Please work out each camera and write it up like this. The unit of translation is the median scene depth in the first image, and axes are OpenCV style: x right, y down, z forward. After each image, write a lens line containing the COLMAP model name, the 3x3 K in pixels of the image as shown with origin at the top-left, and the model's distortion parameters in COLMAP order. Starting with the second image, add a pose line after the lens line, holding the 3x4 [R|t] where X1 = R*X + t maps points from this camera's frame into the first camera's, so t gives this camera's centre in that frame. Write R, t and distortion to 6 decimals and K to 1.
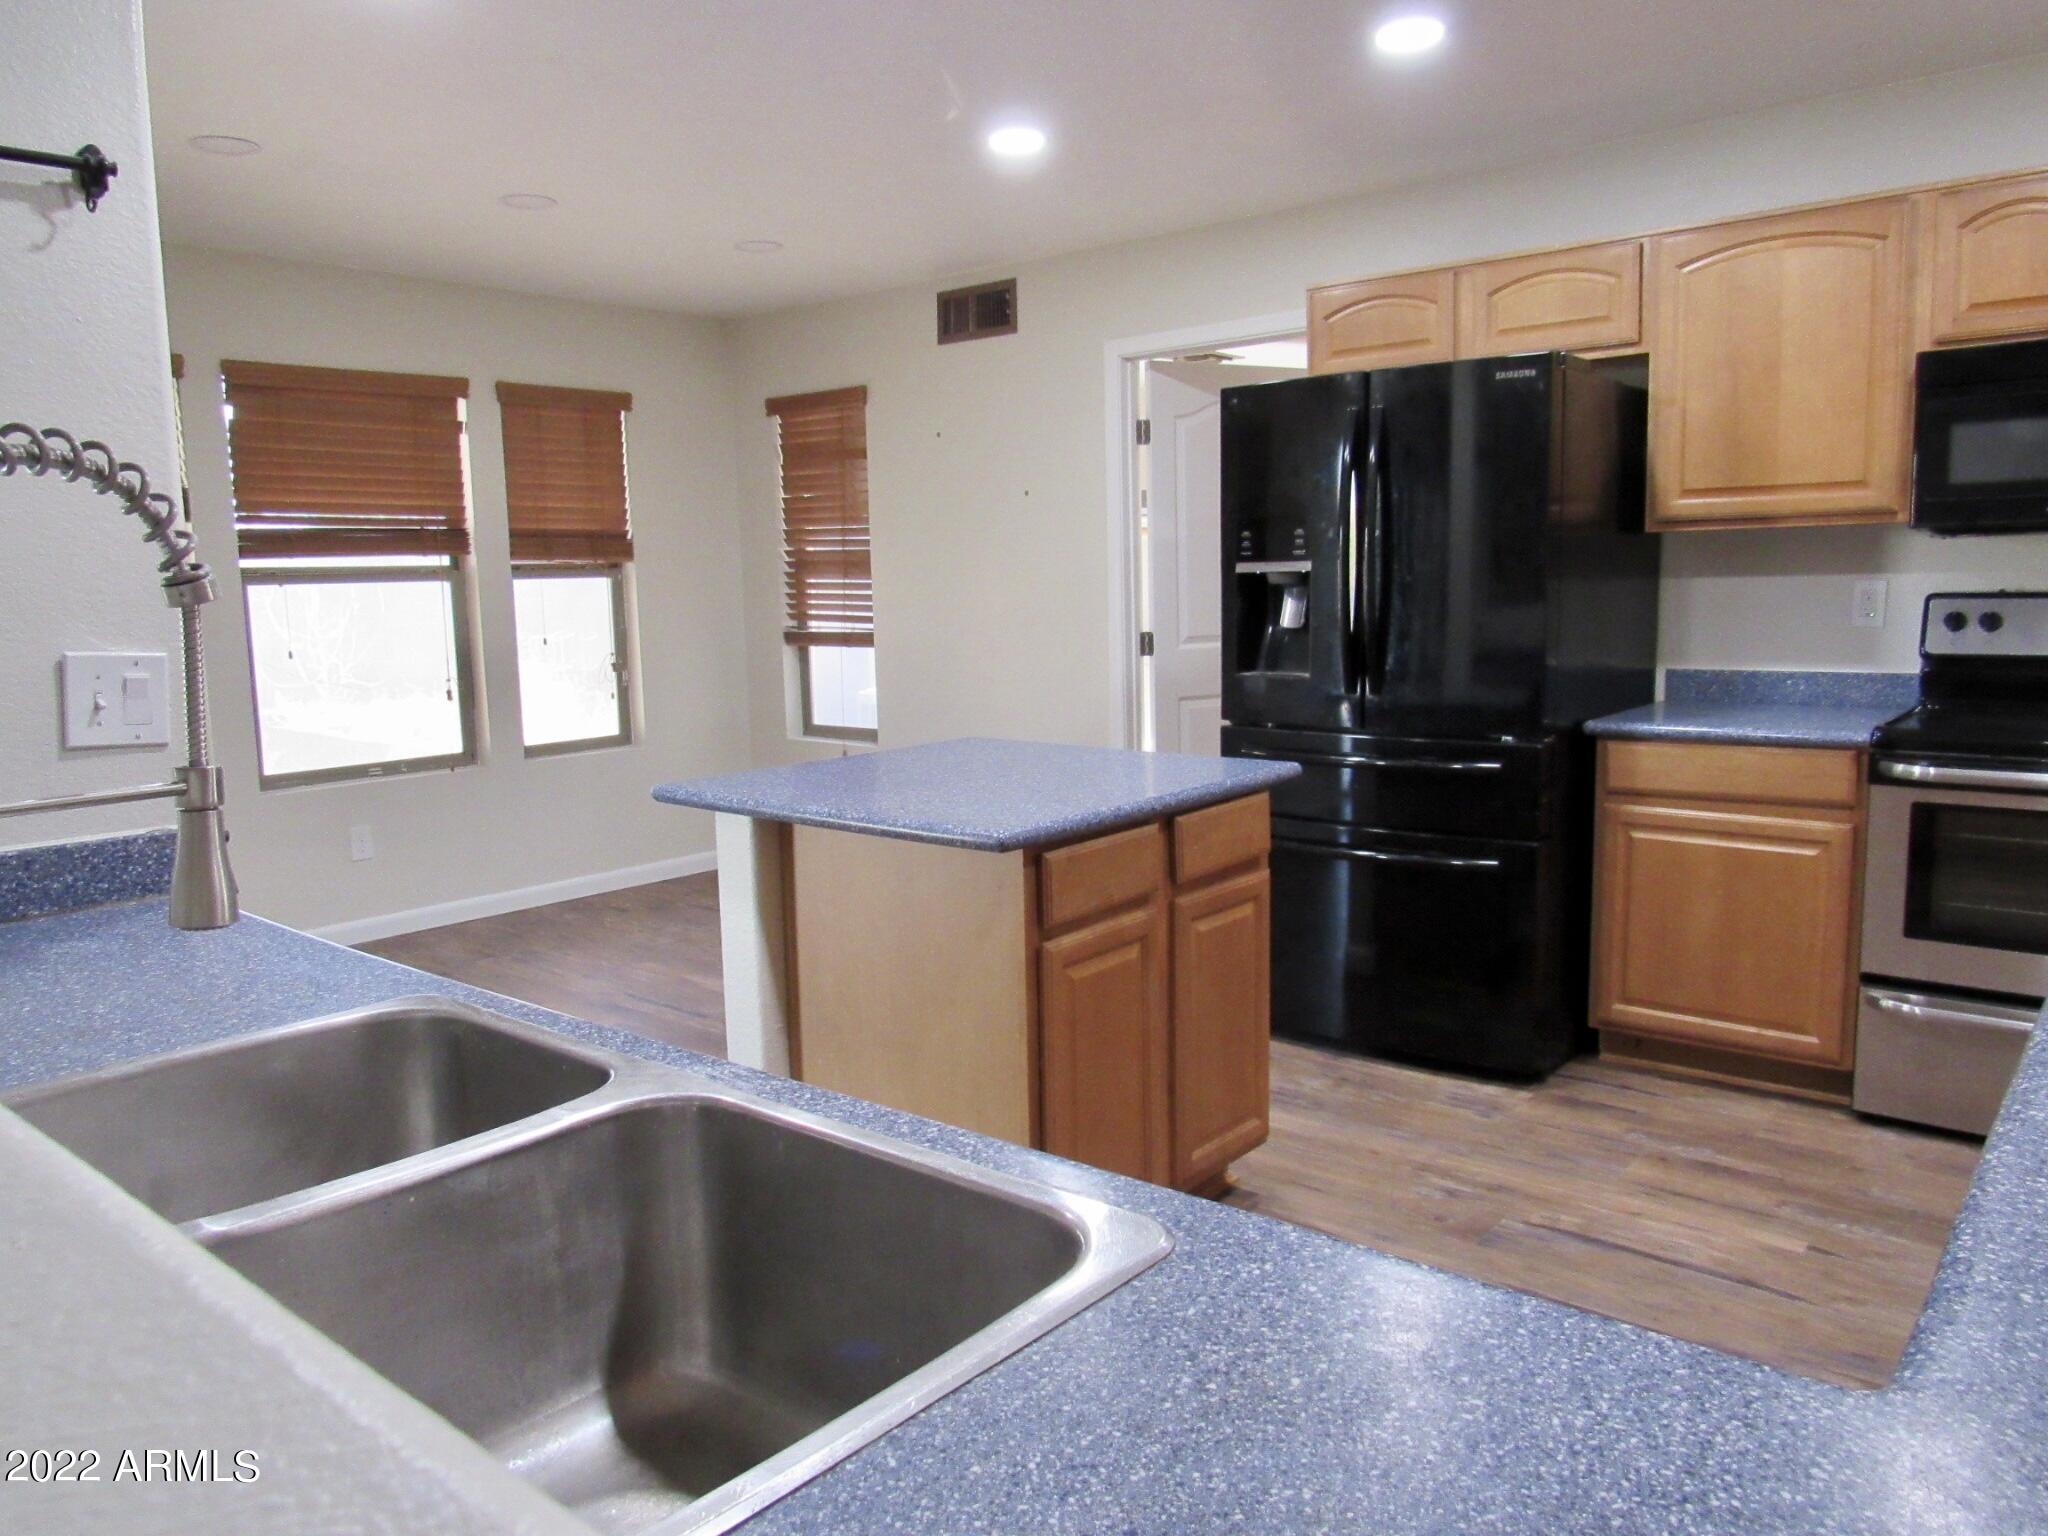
lens RADIAL K [[1463.9, 0, 1029.0], [0, 1463.9, 754.4], [0, 0, 1]] dist [-0.008748, 0.000234]
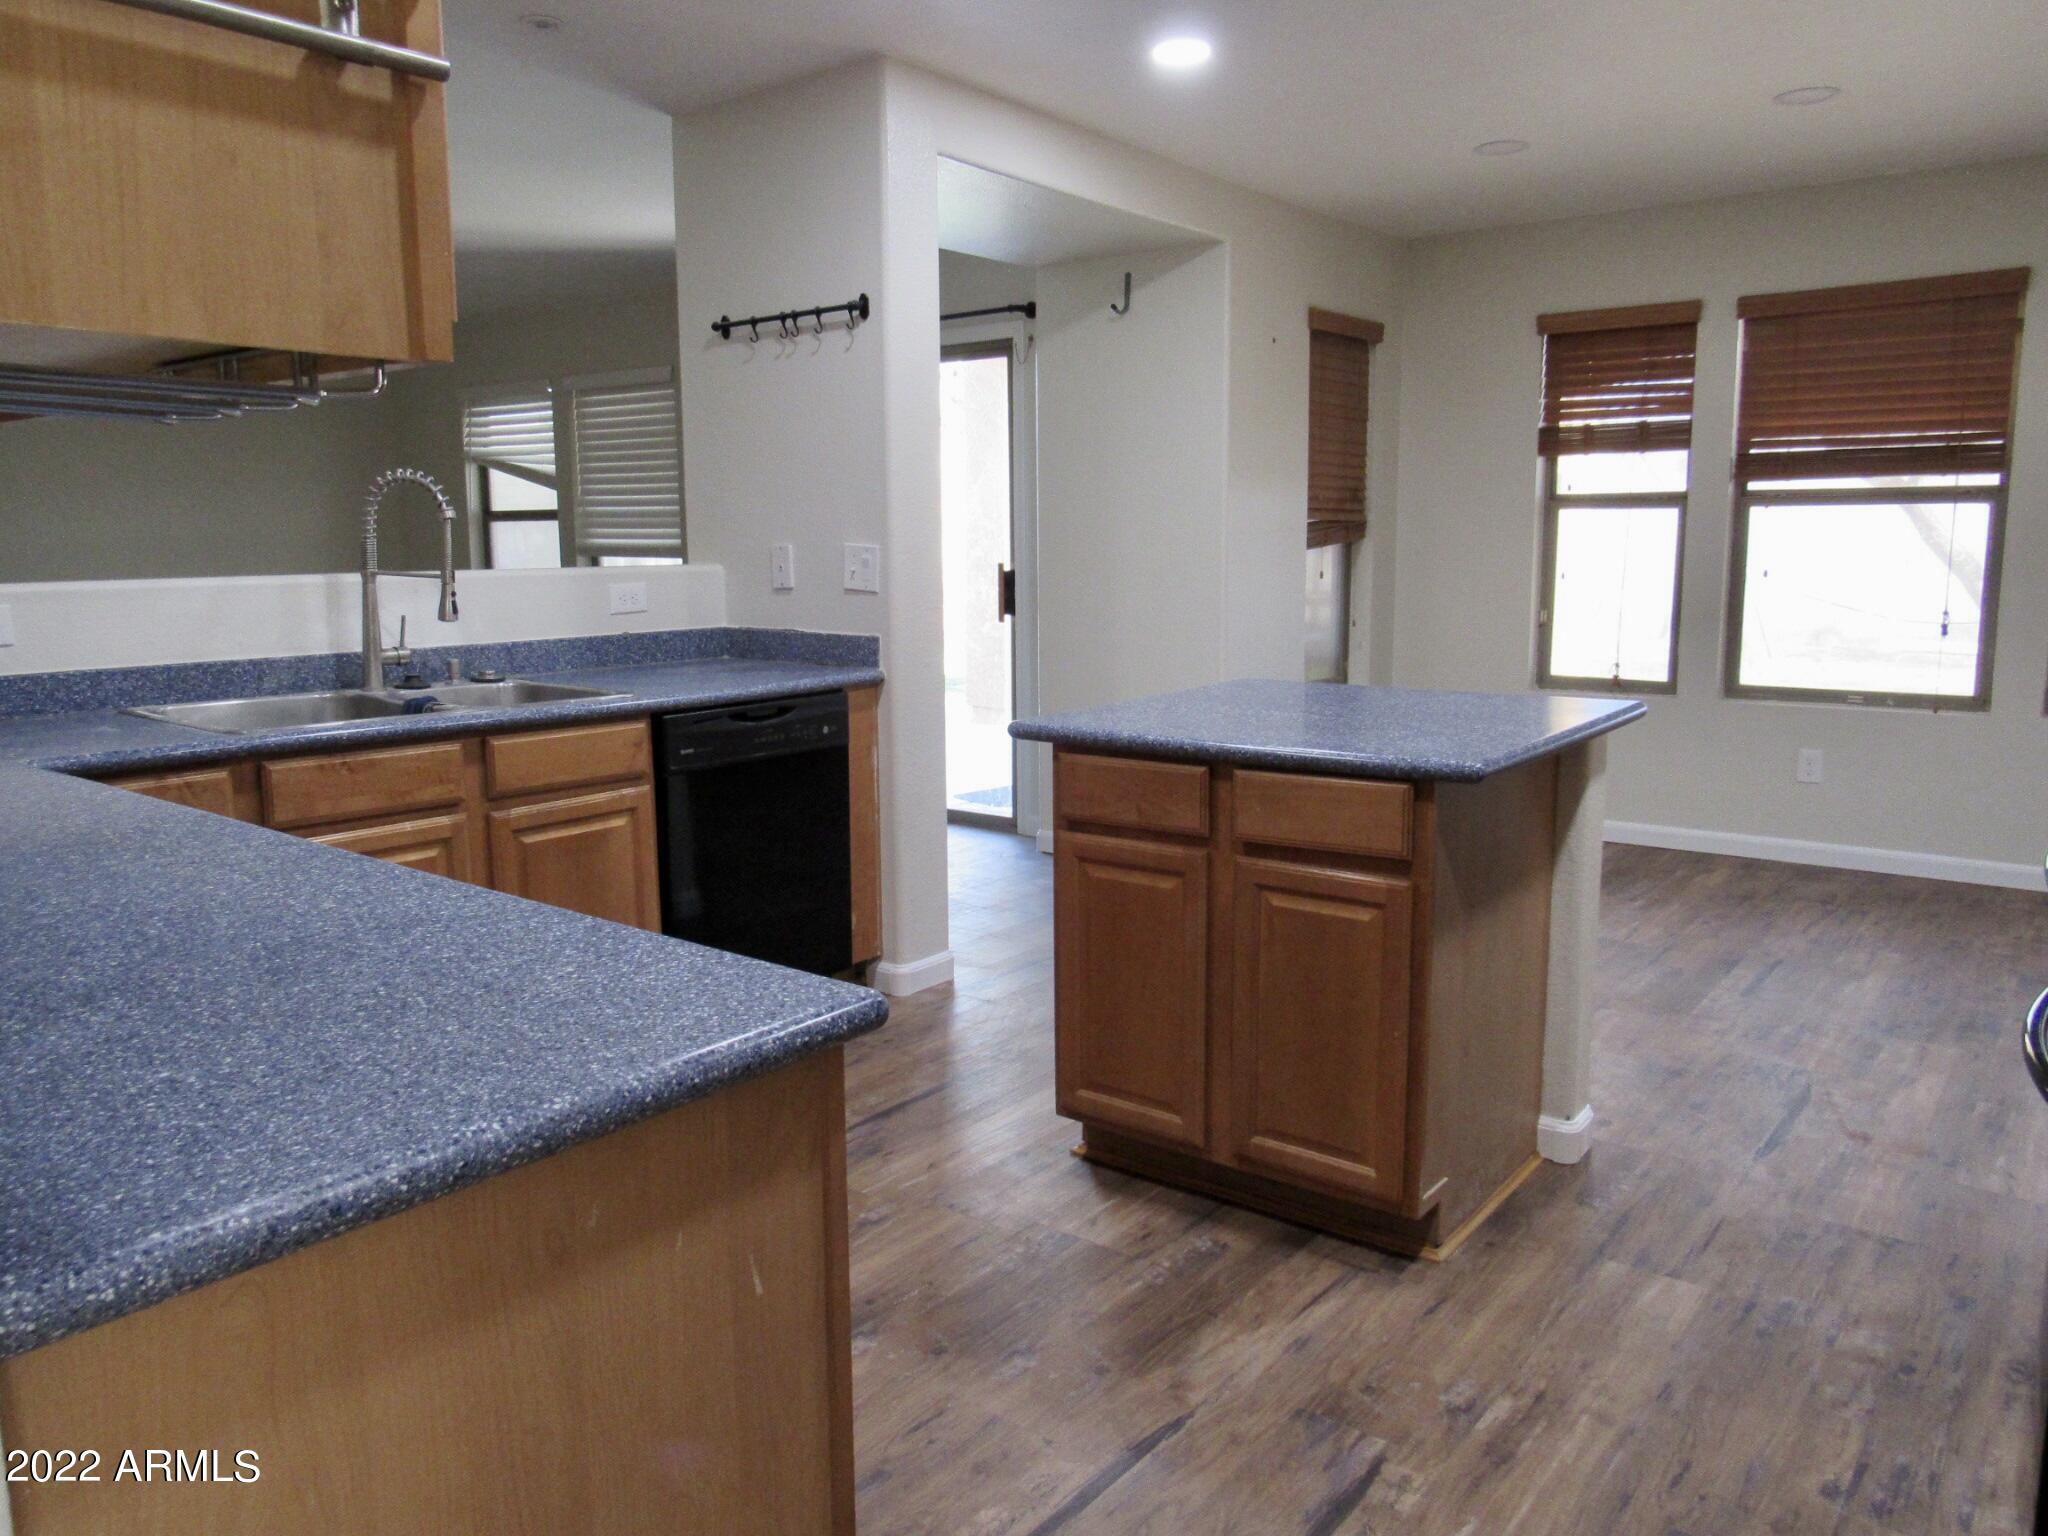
lens RADIAL K [[1463.9, 0, 1030.6], [0, 1463.9, 776.3], [0, 0, 1]] dist [-0.008748, 0.000234]
pose [[0.032256, 0.187827, -0.981672, 0.683876], [-0.113543, 0.976514, 0.183109, -0.073527], [0.993009, 0.105556, 0.052825, 0.549516]]
